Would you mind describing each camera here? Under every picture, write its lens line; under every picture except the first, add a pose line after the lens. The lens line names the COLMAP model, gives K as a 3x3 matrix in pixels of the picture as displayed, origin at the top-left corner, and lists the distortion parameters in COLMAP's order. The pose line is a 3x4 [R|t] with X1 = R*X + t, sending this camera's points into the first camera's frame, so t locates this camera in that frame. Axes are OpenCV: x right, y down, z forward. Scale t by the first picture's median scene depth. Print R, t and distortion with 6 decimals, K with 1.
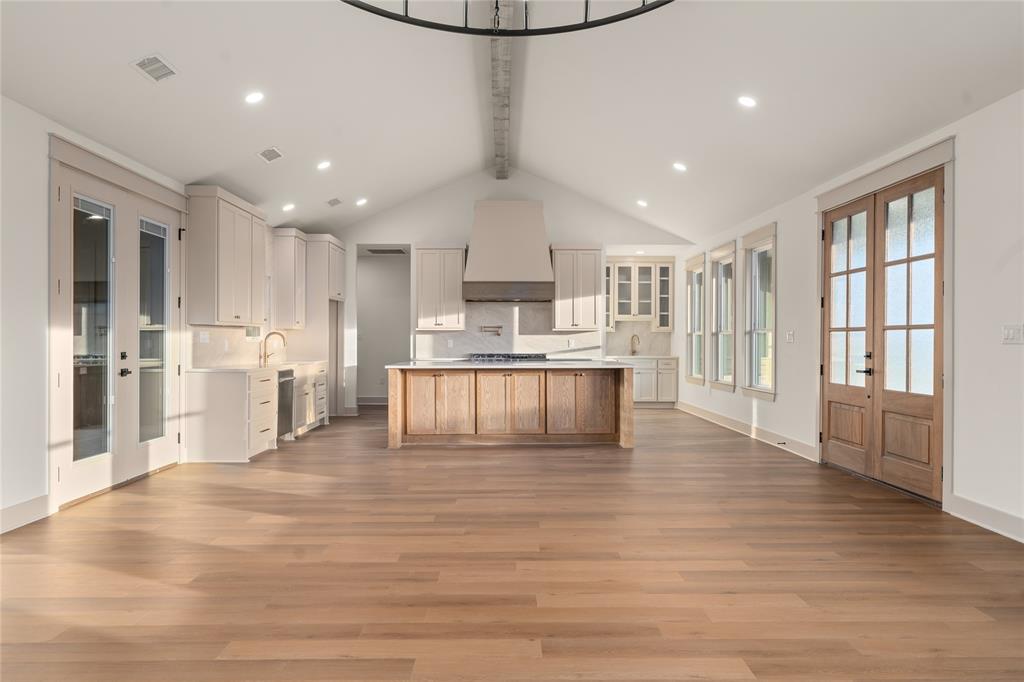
lens RADIAL K [[685.1, 0, 511.0], [0, 685.1, 340.1], [0, 0, 1]] dist [0.005563, -0.000454]
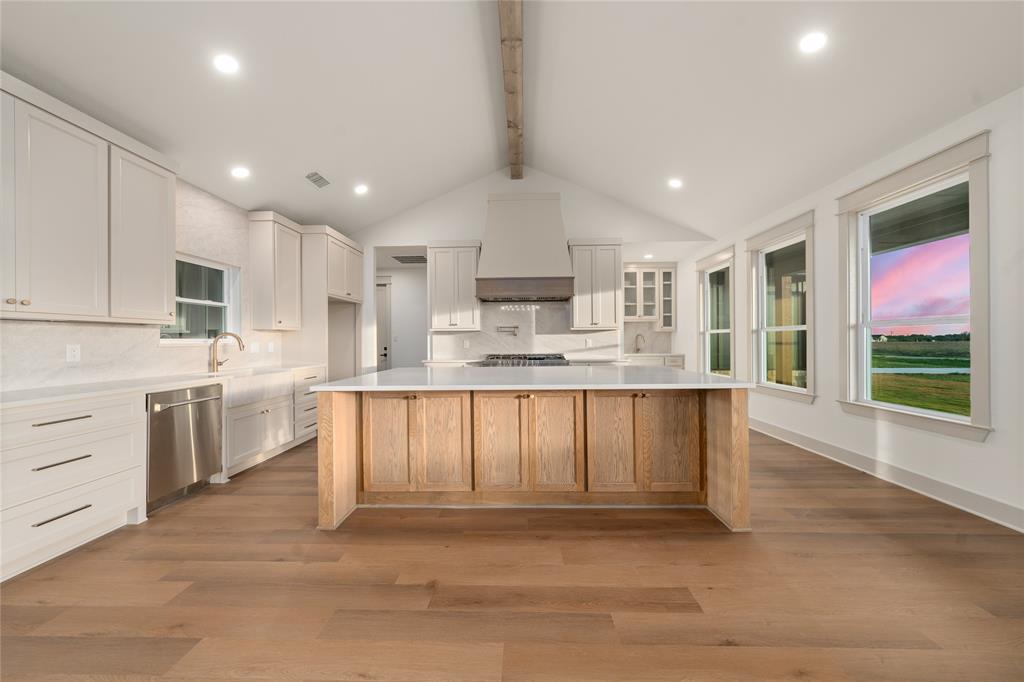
lens RADIAL K [[347.9, 0, 515.5], [0, 347.9, 340.7], [0, 0, 1]] dist [-0.001204, 0.000279]
pose [[0.999451, -0.008772, -0.031957, -0.001220], [0.008827, 0.999960, 0.001572, -0.000064], [0.031942, -0.001853, 0.999488, 0.685409]]
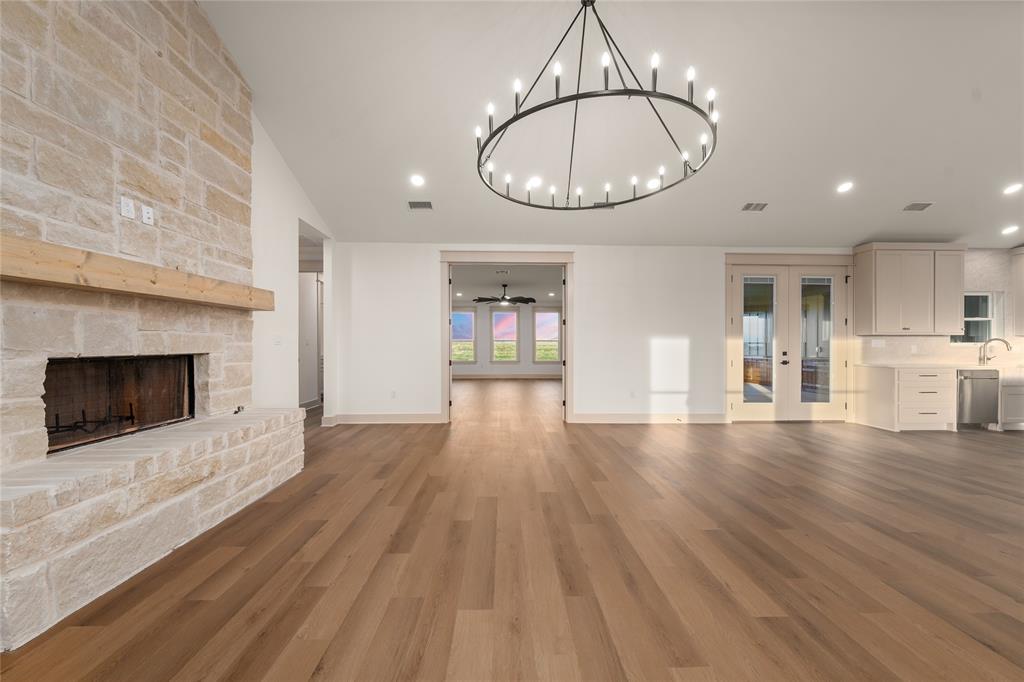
lens RADIAL K [[367.1, 0, 512.0], [0, 367.1, 345.2], [0, 0, 1]] dist [-0.002197, 0.000197]
pose [[0.013953, -0.005047, -0.999890, 0.310233], [0.000086, 0.999987, -0.005046, 0.003655], [0.999903, -0.000015, 0.013953, 0.172390]]
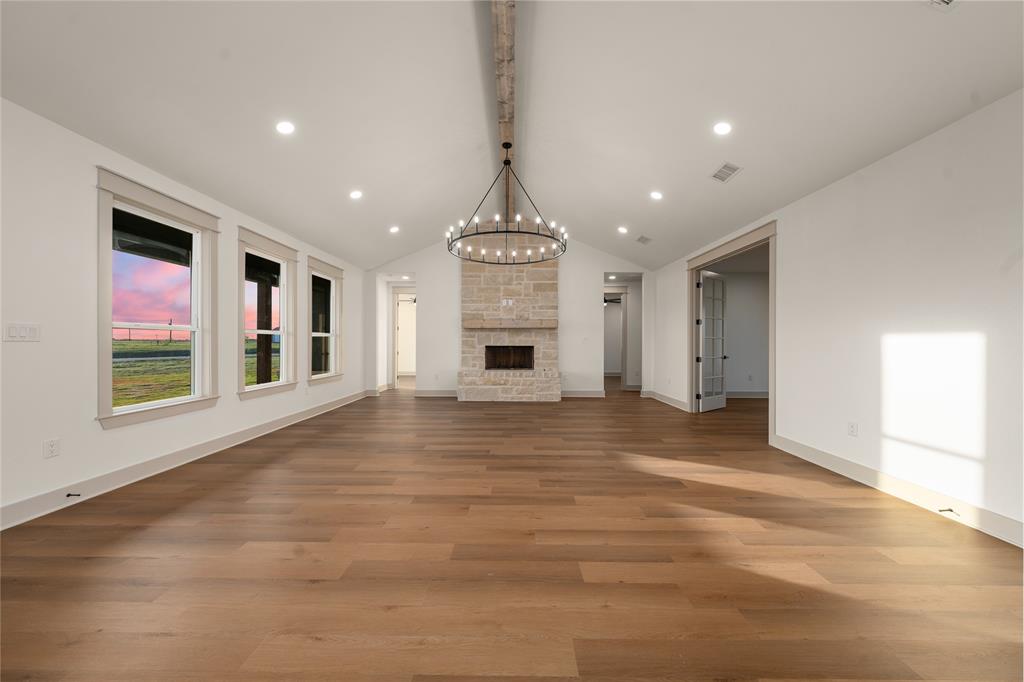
lens RADIAL K [[347.9, 0, 510.6], [0, 347.9, 340.8], [0, 0, 1]] dist [-0.001204, 0.000279]
pose [[-0.999746, -0.008283, 0.020977, -0.022110], [-0.008365, 0.999958, -0.003815, 0.000361], [-0.020945, -0.003990, -0.999773, 0.815890]]
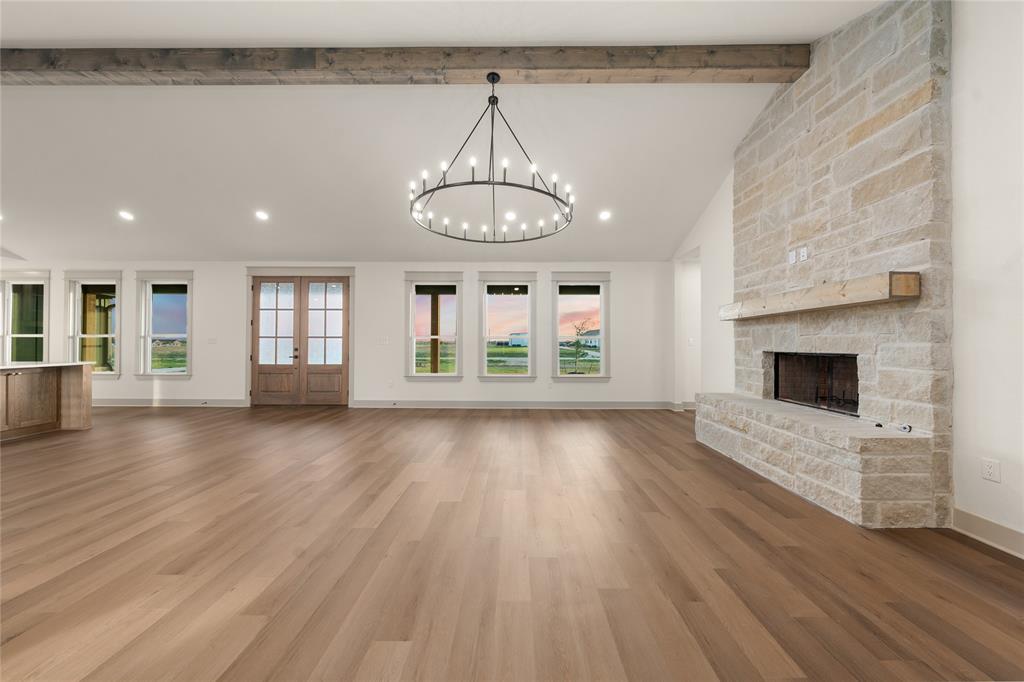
lens RADIAL K [[347.9, 0, 512.7], [0, 347.9, 340.4], [0, 0, 1]] dist [-0.001204, 0.000279]
pose [[0.023269, 0.007085, 0.999704, -0.423794], [-0.002513, 0.999972, -0.007028, -0.000367], [-0.999726, -0.002349, 0.023286, 0.208092]]
